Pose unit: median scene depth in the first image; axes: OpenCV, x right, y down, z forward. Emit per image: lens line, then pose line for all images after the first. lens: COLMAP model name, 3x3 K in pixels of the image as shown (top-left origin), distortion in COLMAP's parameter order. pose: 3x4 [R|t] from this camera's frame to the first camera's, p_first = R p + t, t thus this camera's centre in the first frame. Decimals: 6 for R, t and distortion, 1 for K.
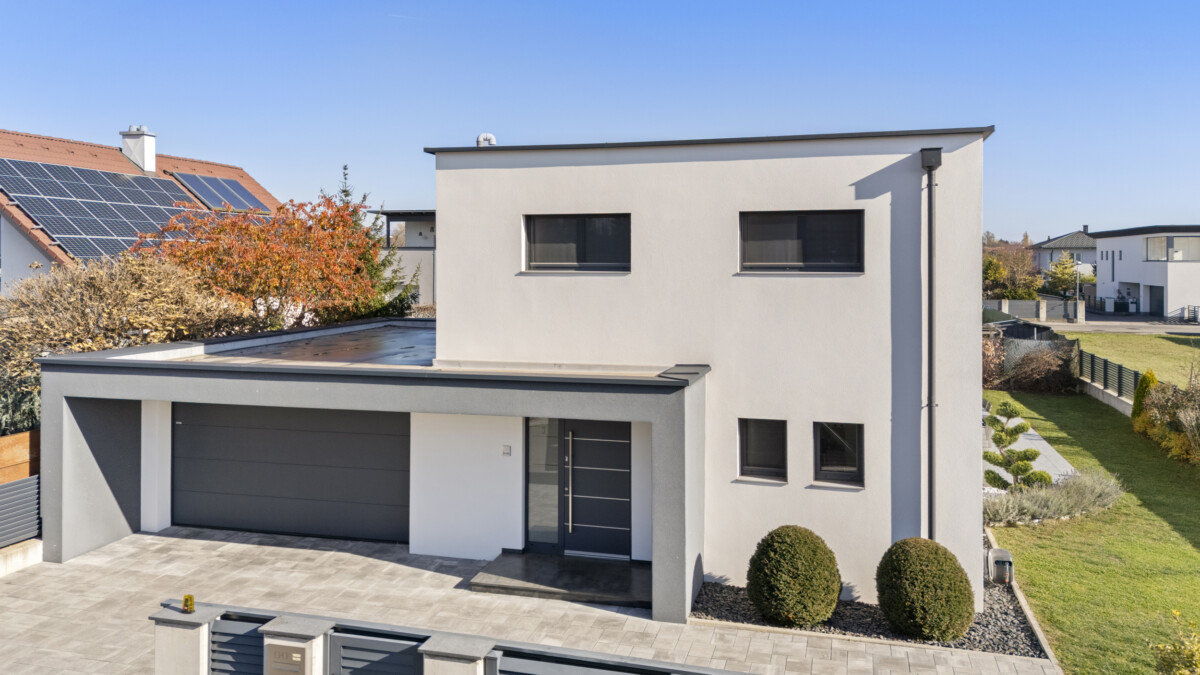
lens RADIAL K [[902.1, 0, 611.8], [0, 902.1, 292.6], [0, 0, 1]] dist [0.041546, -0.008112]
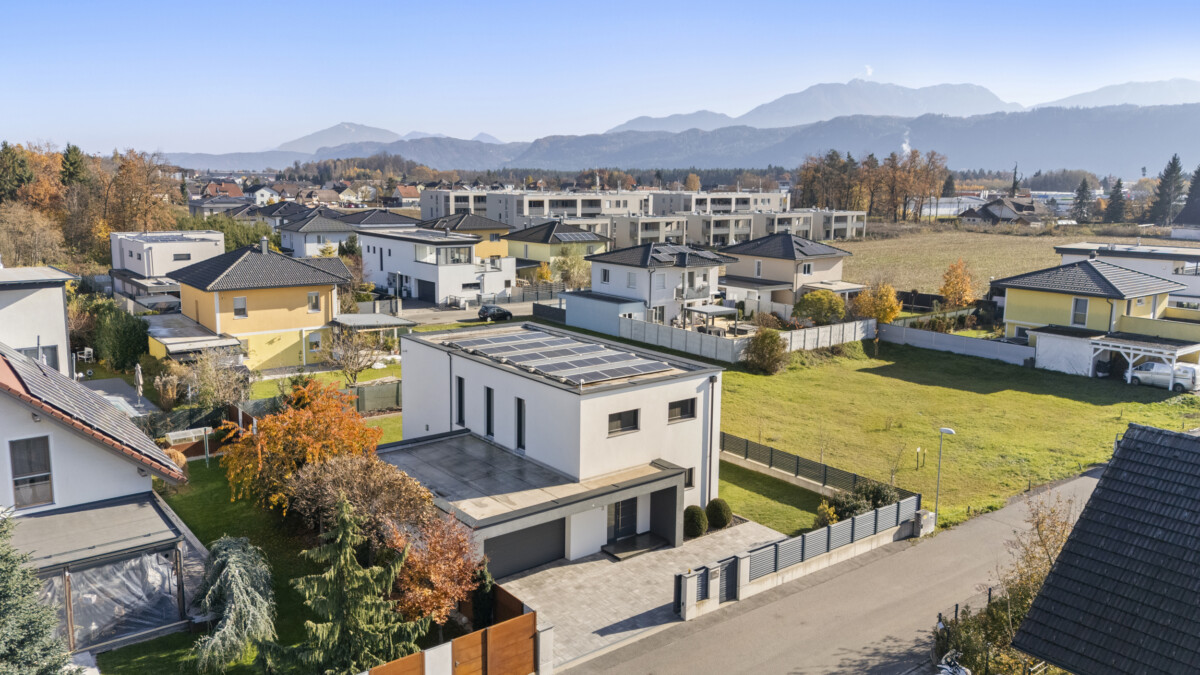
lens RADIAL K [[902.1, 0, 629.4], [0, 902.1, 279.1], [0, 0, 1]] dist [0.041546, -0.008112]
pose [[0.556736, -0.070483, 0.827694, -2.229739], [-0.005238, 0.996076, 0.088344, -0.719995], [-0.830673, -0.053520, 0.554183, -0.478663]]
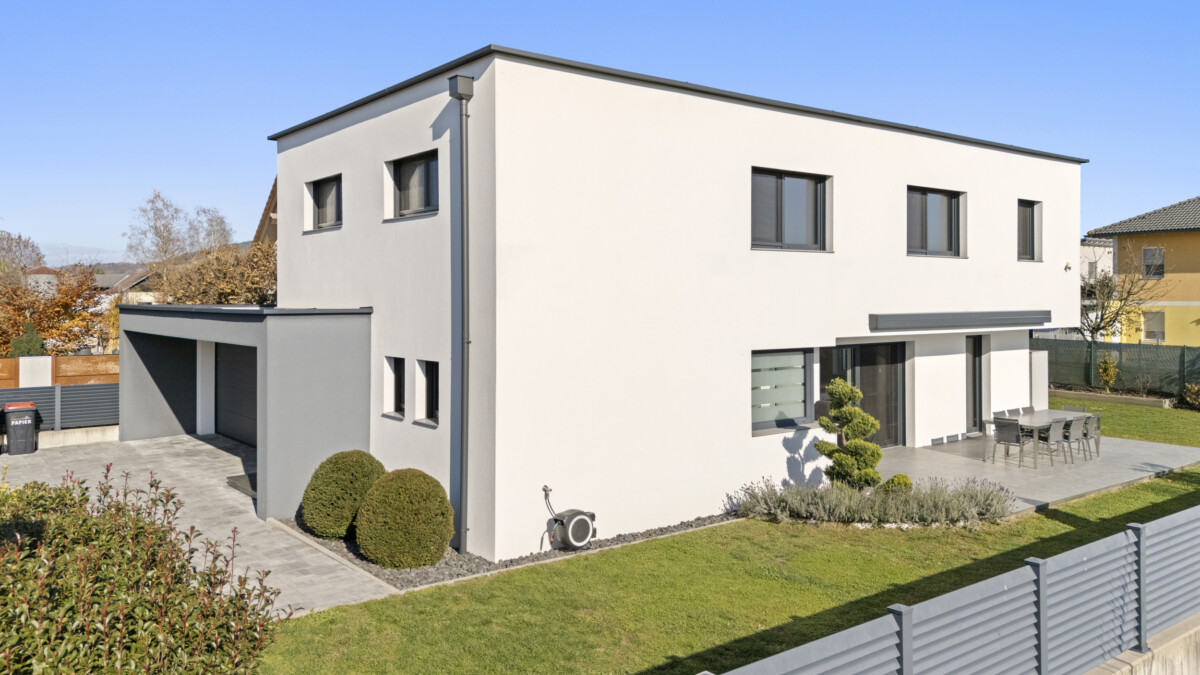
lens RADIAL K [[902.1, 0, 603.3], [0, 902.1, 328.5], [0, 0, 1]] dist [0.041546, -0.008112]
pose [[0.805275, 0.022551, -0.592473, 0.939976], [-0.018312, 0.999746, 0.013163, 0.081088], [0.592619, 0.000250, 0.805483, 0.284753]]
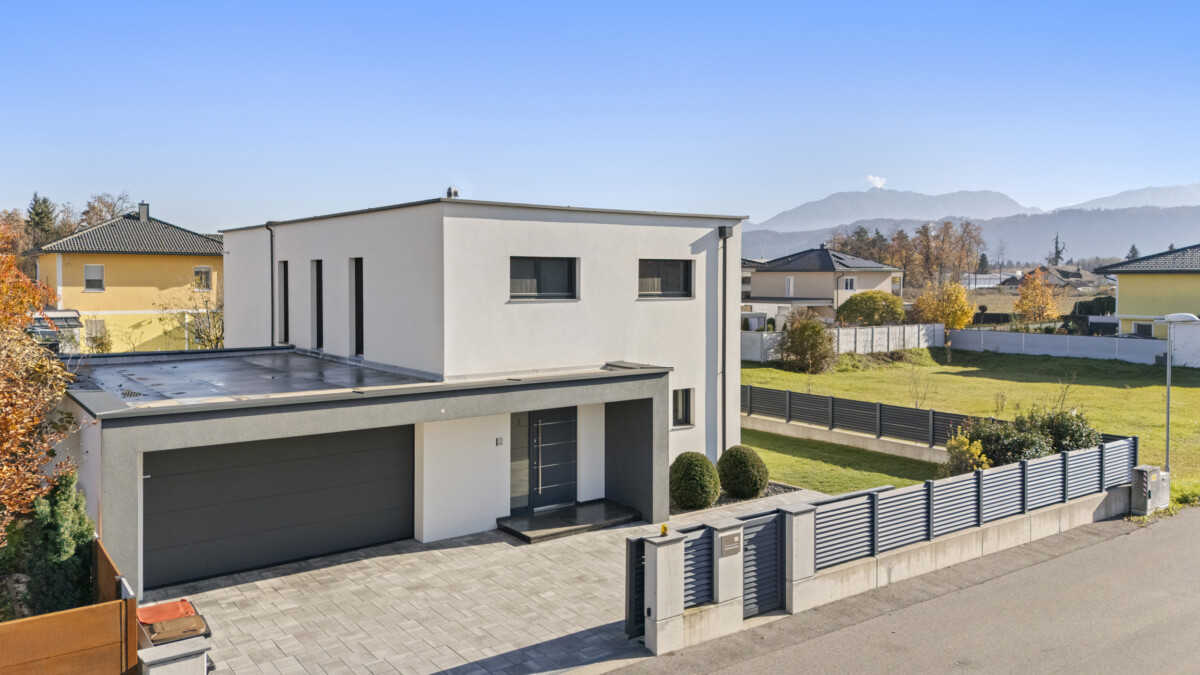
lens RADIAL K [[902.1, 0, 599.7], [0, 902.1, 333.1], [0, 0, 1]] dist [0.041546, -0.008112]
pose [[0.605306, -0.049166, 0.794473, -1.068113], [0.022803, 0.998752, 0.044434, -0.032204], [-0.795666, -0.008779, 0.605672, 0.120562]]
